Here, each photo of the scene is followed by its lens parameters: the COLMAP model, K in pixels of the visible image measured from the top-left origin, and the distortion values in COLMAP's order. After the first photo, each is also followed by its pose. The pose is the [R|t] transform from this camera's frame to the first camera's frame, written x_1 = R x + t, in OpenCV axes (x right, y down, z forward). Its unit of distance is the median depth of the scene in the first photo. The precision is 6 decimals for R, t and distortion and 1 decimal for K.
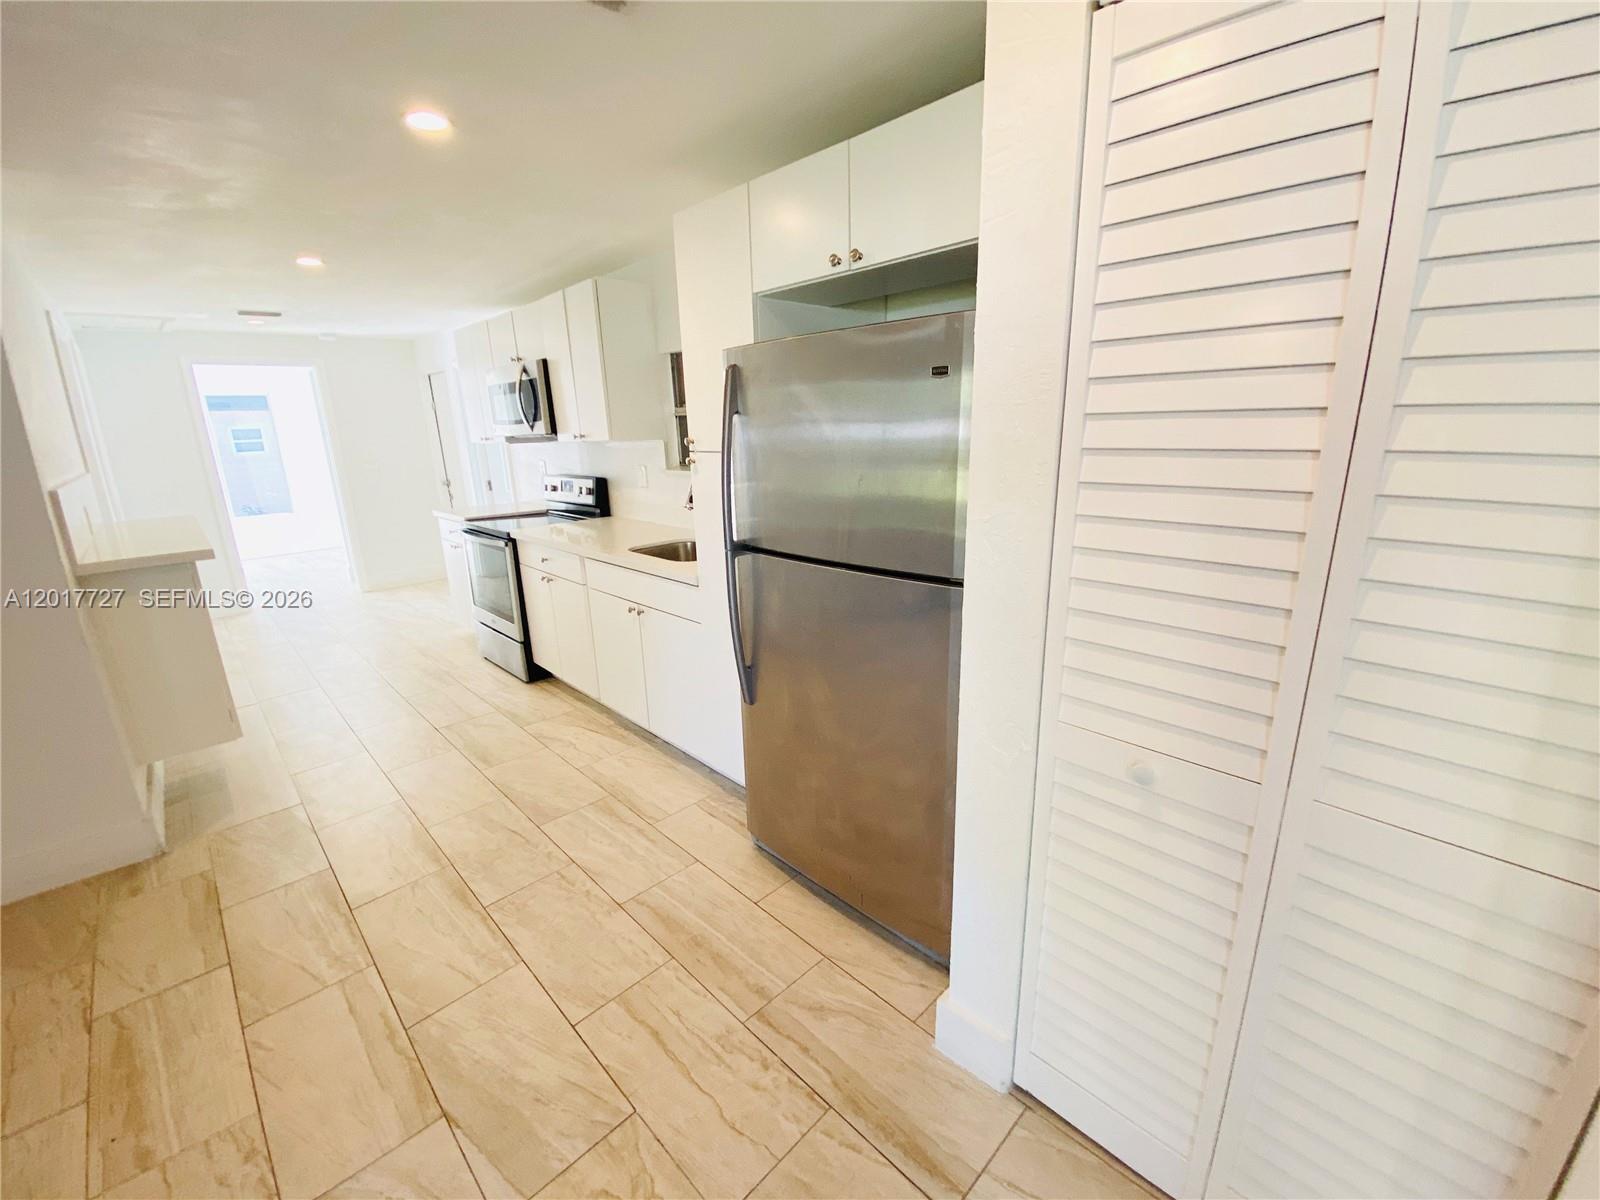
lens RADIAL K [[644.3, 0, 805.8], [0, 644.3, 601.5], [0, 0, 1]] dist [0.049490, -0.044009]
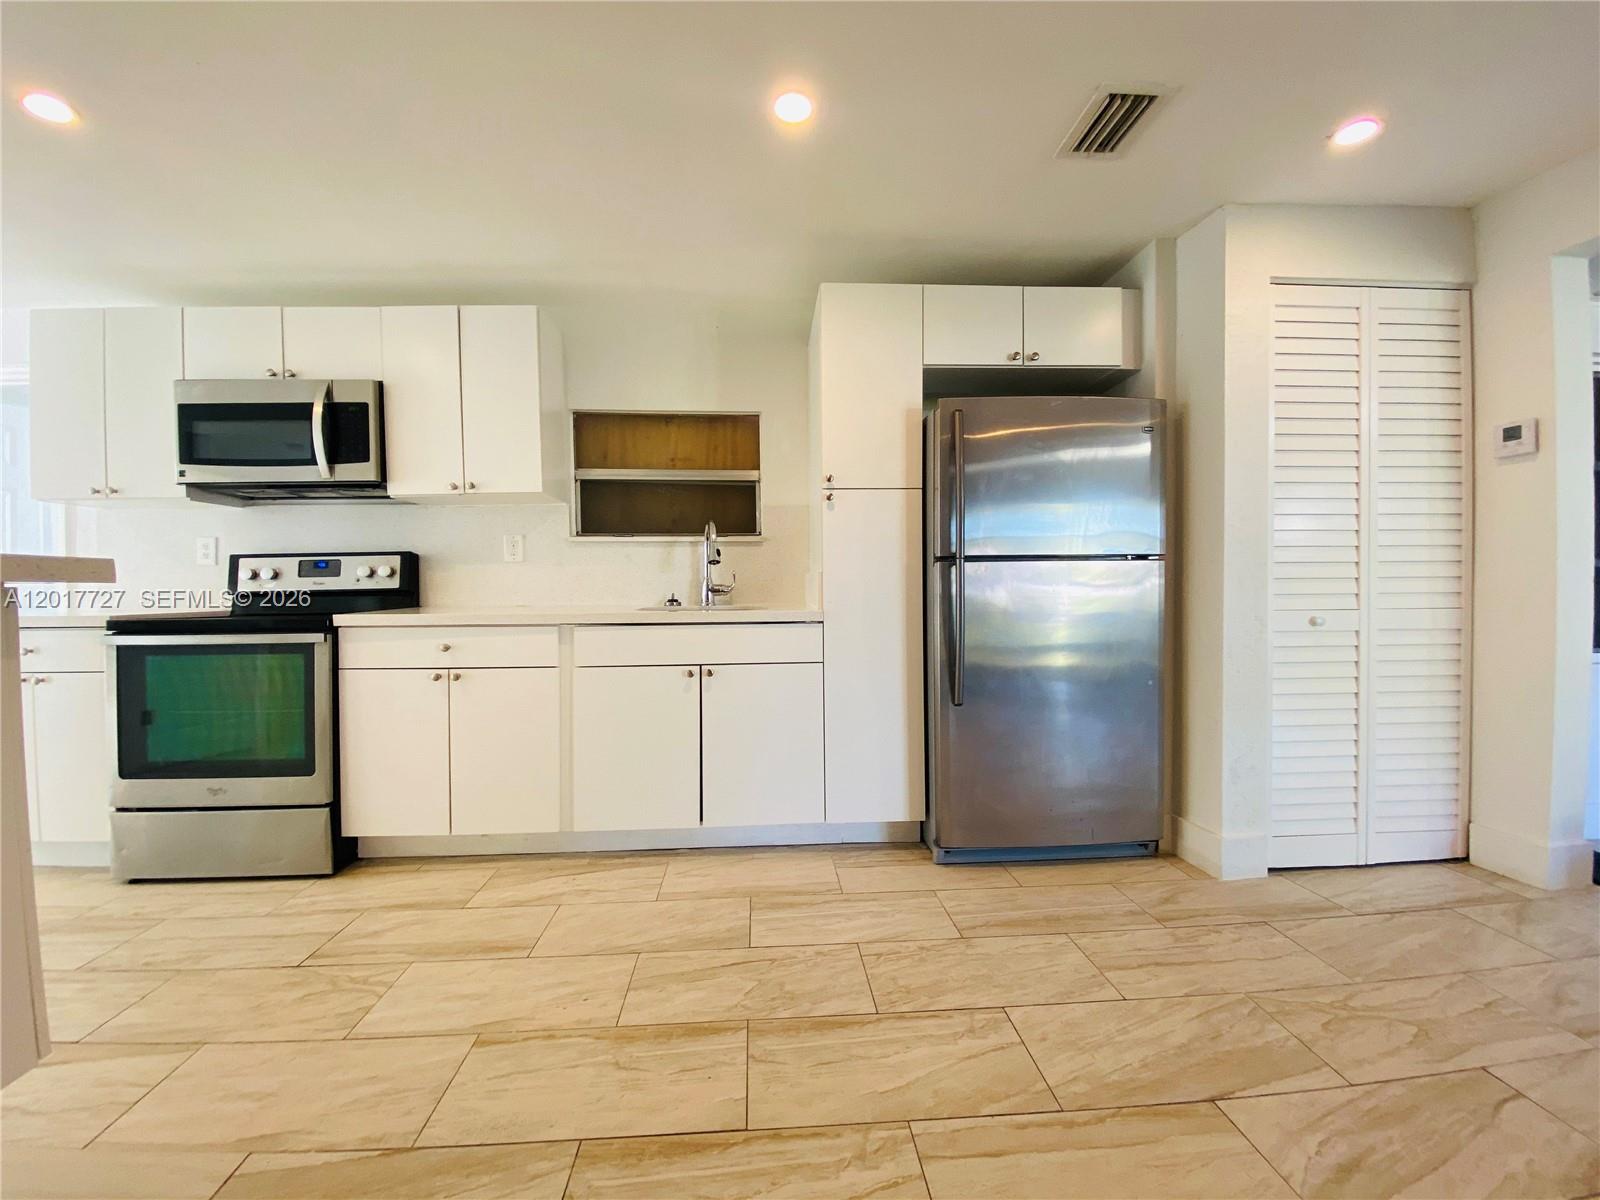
lens RADIAL K [[644.8, 0, 800.0], [0, 644.8, 600.0], [0, 0, 1]] dist [0.010814, -0.015450]
pose [[0.654946, 0.004983, 0.755660, -0.799371], [0.193843, 0.965411, -0.174374, 0.092354], [-0.730391, 0.260684, 0.631326, 0.347452]]
